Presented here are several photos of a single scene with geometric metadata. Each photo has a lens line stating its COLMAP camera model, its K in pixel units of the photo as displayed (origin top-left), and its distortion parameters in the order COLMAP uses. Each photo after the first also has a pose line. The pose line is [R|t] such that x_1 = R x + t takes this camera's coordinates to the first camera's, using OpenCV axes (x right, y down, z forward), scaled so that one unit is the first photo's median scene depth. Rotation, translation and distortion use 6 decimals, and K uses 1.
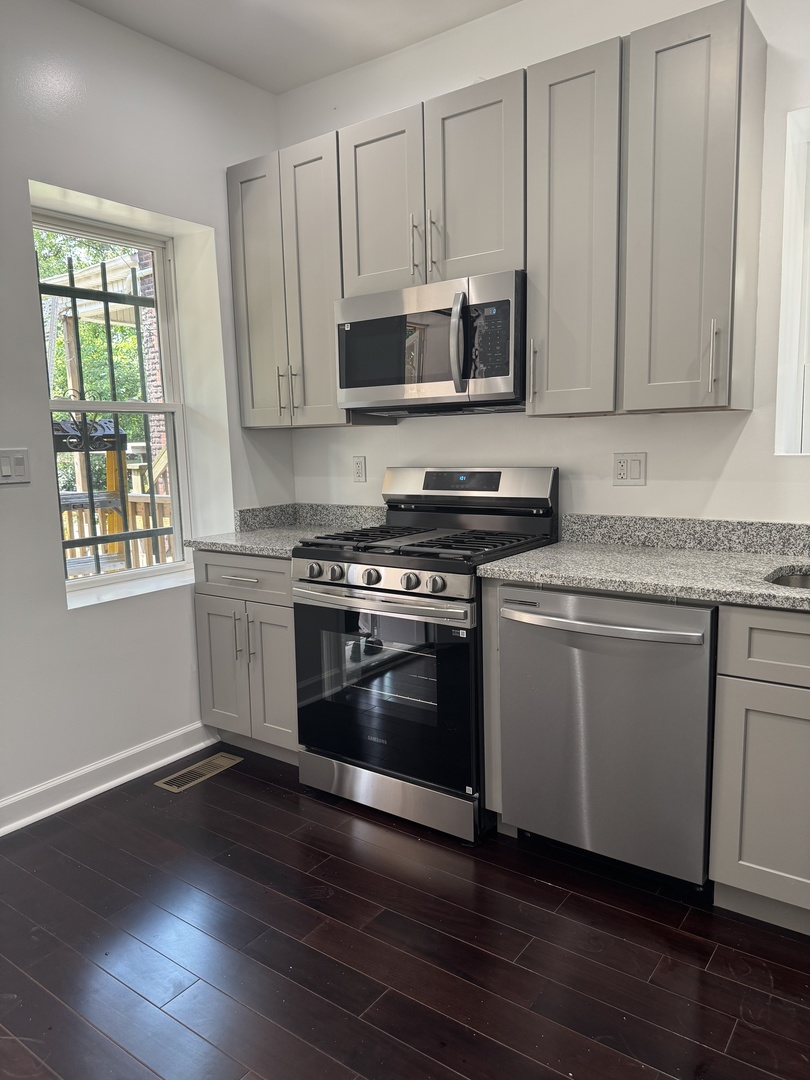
lens RADIAL K [[746.7, 0, 405.0], [0, 746.7, 540.0], [0, 0, 1]] dist [0.039299, -0.093597]
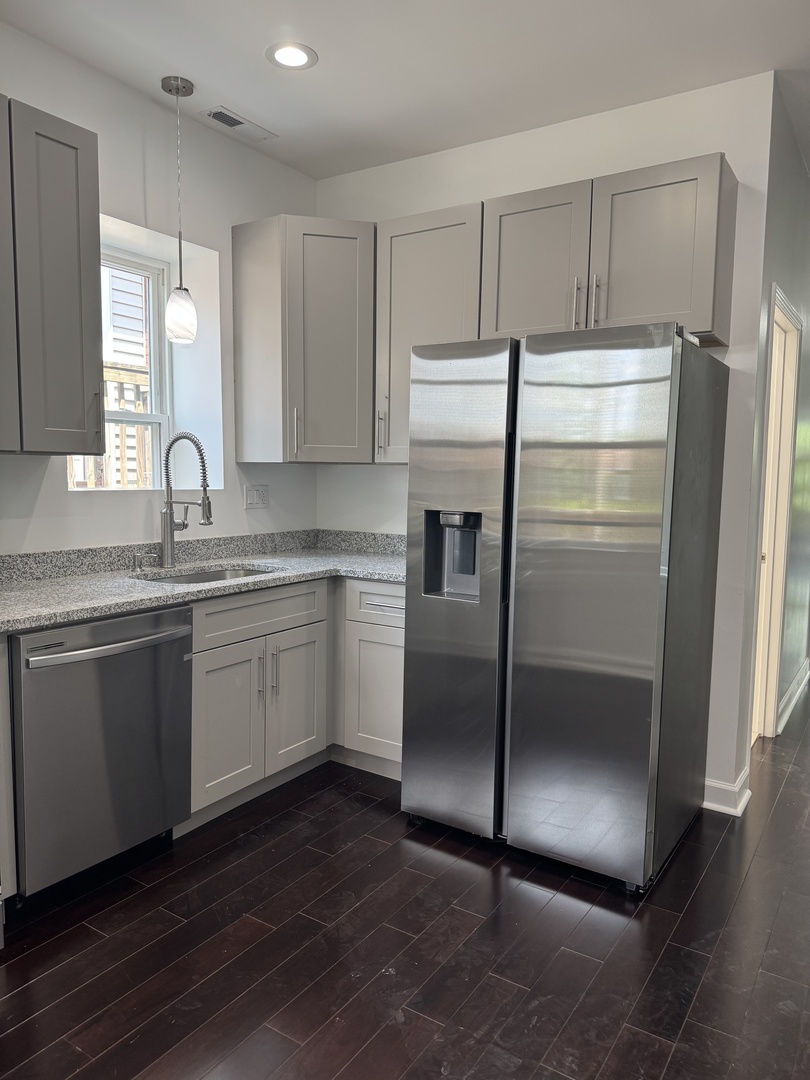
lens RADIAL K [[746.7, 0, 405.0], [0, 746.7, 540.0], [0, 0, 1]] dist [0.039299, -0.093597]
pose [[-0.037730, -0.072720, 0.996638, -0.921438], [0.133079, 0.988099, 0.077135, -0.074796], [-0.990387, 0.135542, -0.027603, 0.634139]]
